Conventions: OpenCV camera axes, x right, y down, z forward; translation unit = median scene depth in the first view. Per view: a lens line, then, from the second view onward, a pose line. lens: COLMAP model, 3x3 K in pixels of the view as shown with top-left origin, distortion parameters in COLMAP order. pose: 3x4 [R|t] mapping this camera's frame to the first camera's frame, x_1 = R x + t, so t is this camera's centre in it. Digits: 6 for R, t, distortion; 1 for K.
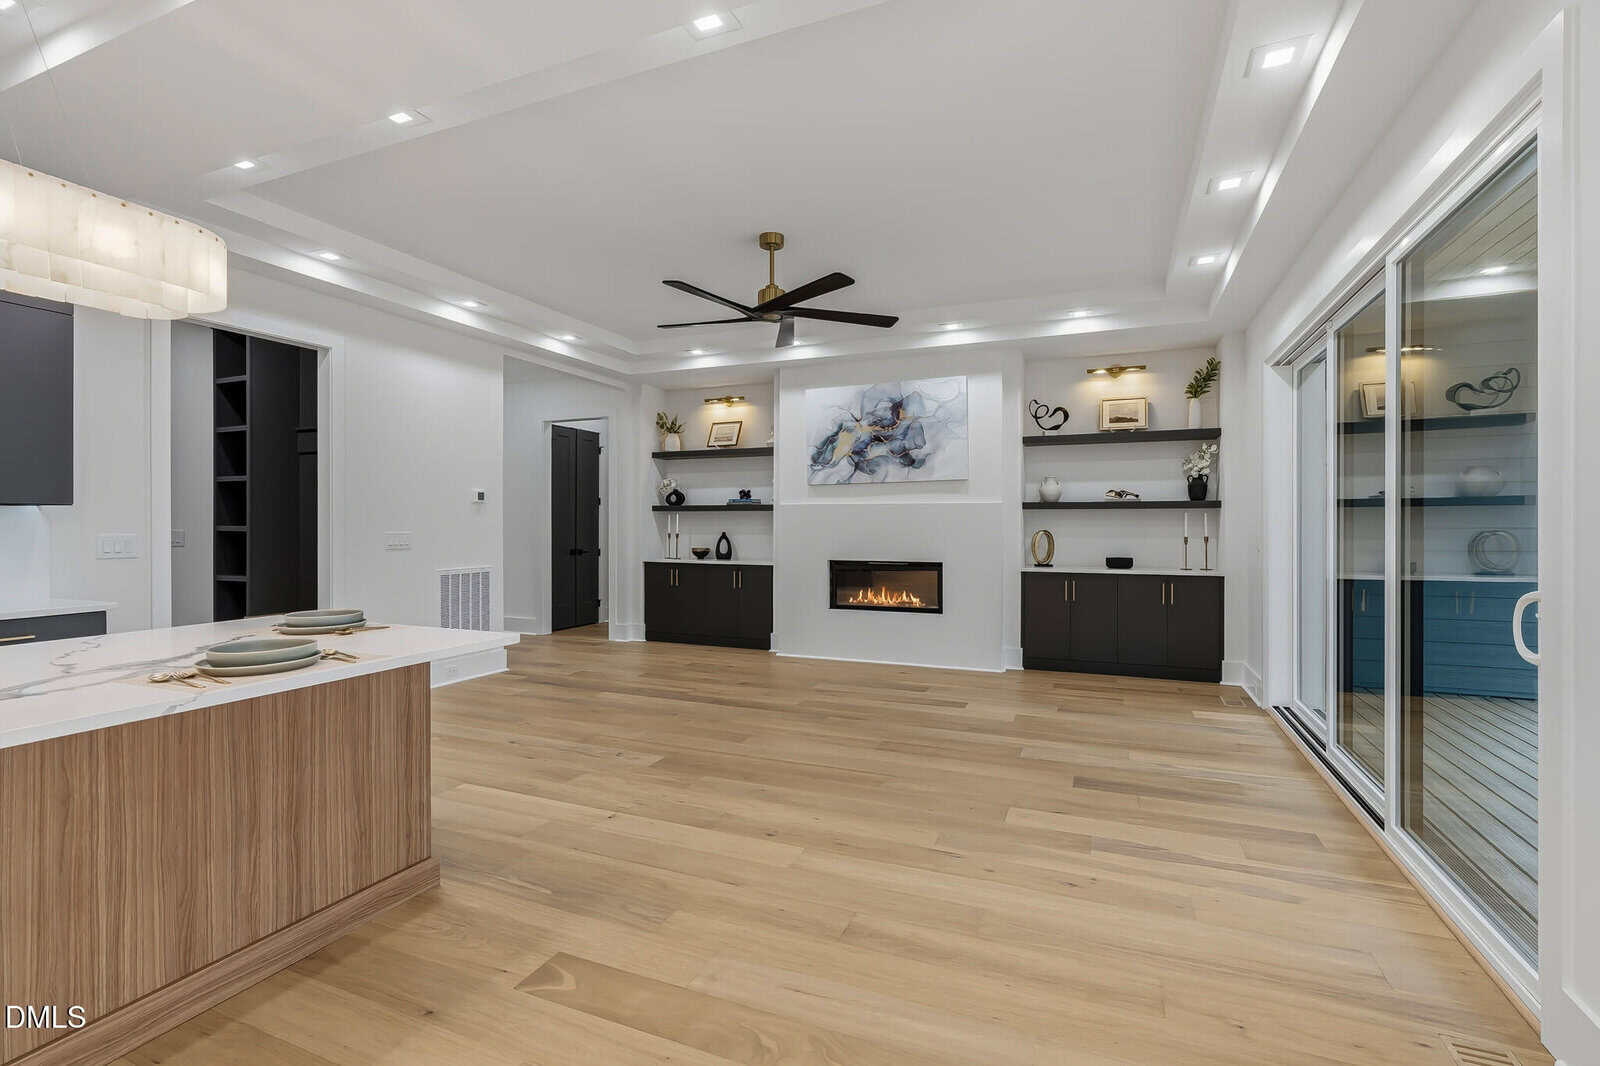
lens RADIAL K [[825.4, 0, 800.0], [0, 825.4, 533.0], [0, 0, 1]] dist [-0.030148, -0.000260]
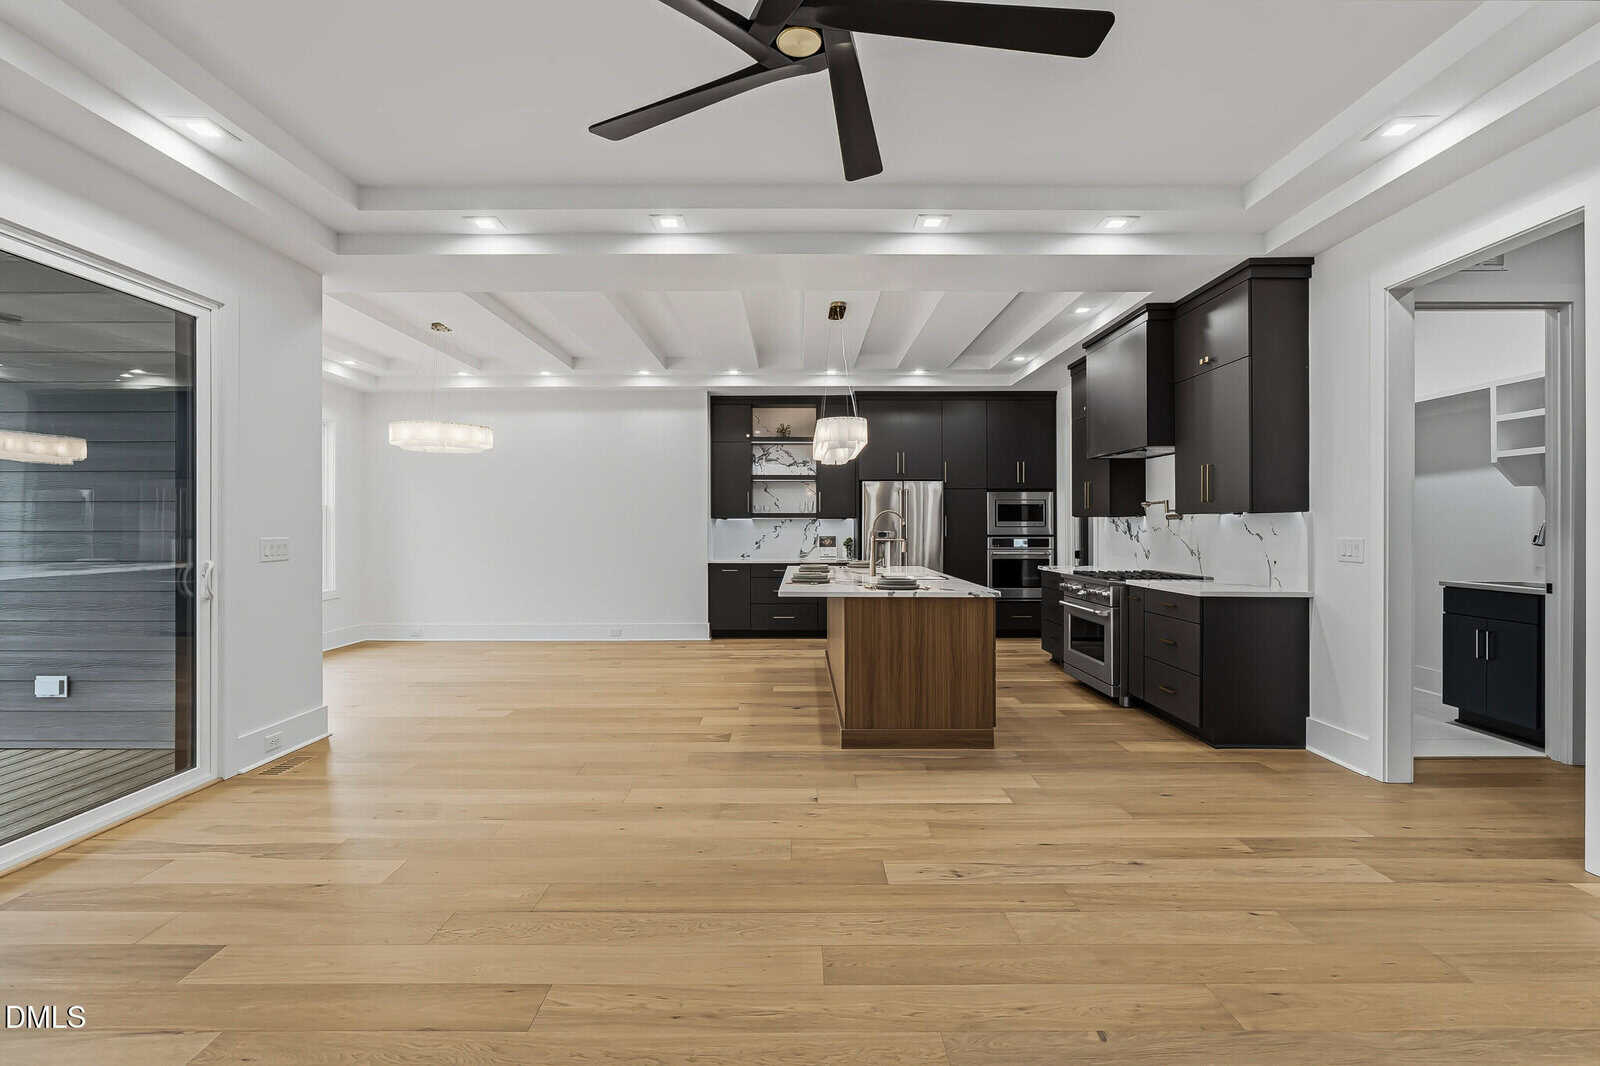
lens RADIAL K [[724.8, 0, 800.0], [0, 724.8, 533.0], [0, 0, 1]] dist [-0.008749, 0.000702]
pose [[-0.929466, 0.002106, -0.368901, 0.125810], [-0.004279, 0.999855, 0.016489, -0.017589], [0.368882, 0.016904, -0.929323, 1.686192]]
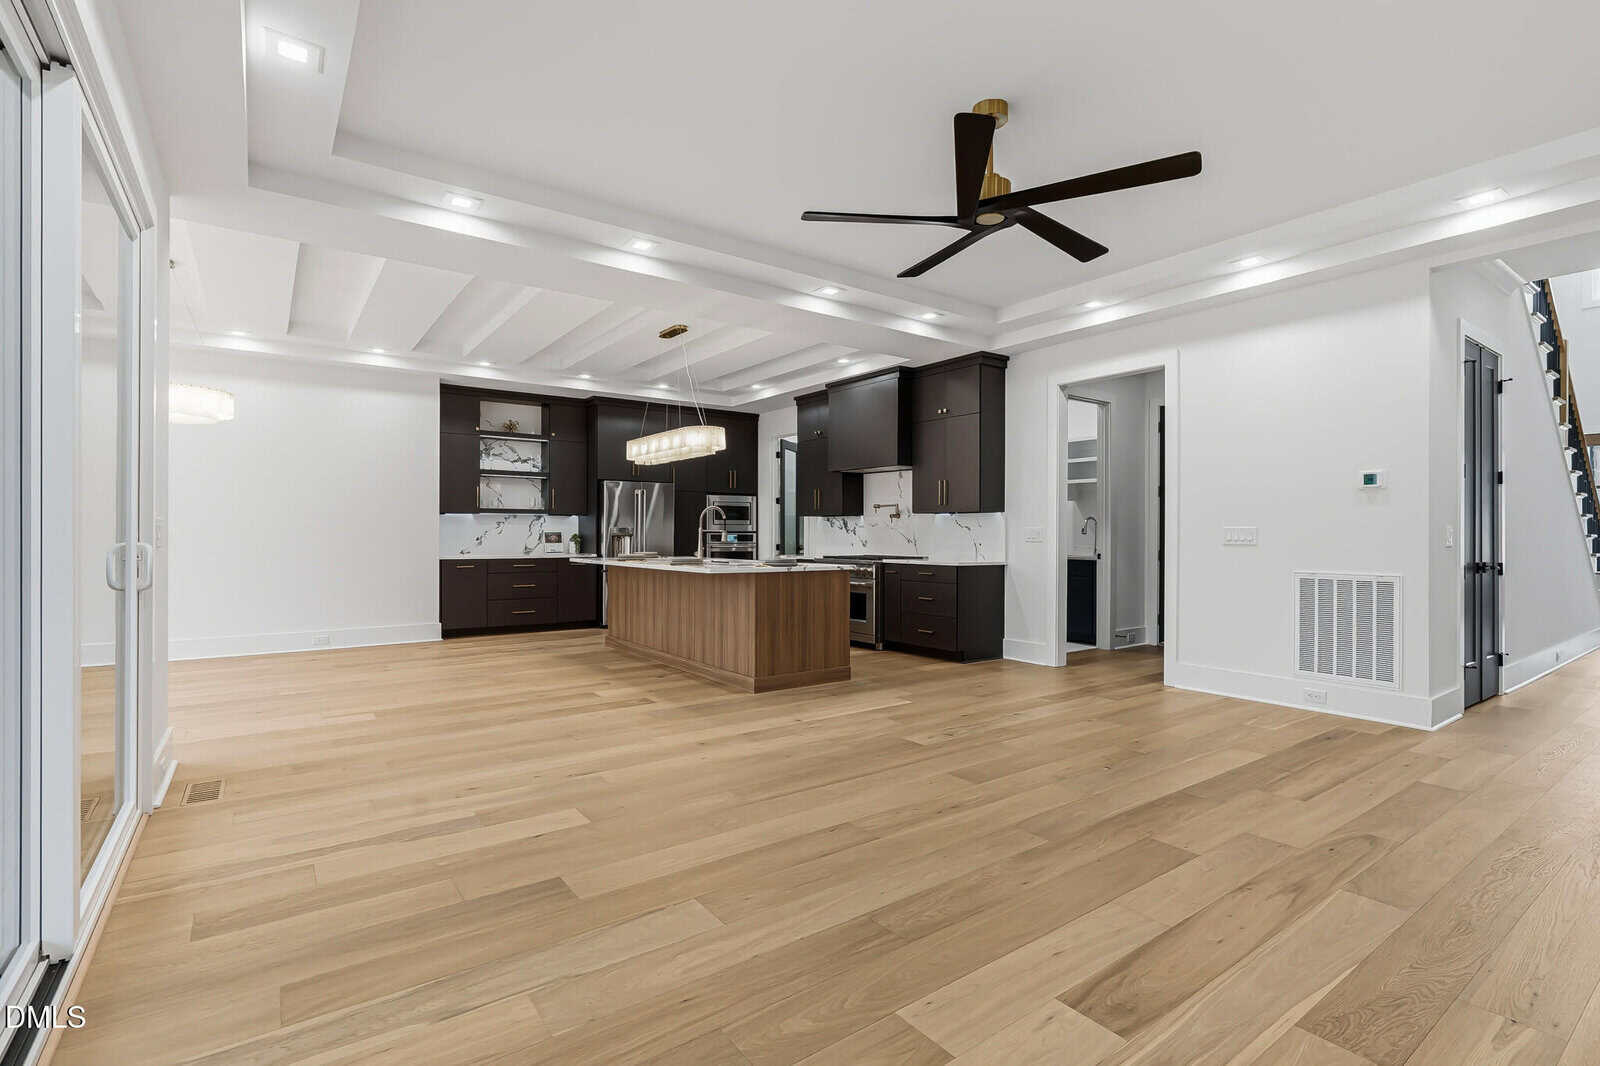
lens RADIAL K [[715.4, 0, 780.1], [0, 715.4, 539.5], [0, 0, 1]] dist [-0.014305, -0.000020]
pose [[-0.562170, 0.002358, -0.827018, 0.730033], [-0.013712, 0.999832, 0.012172, 0.015720], [0.826908, 0.018183, -0.562043, 1.500433]]
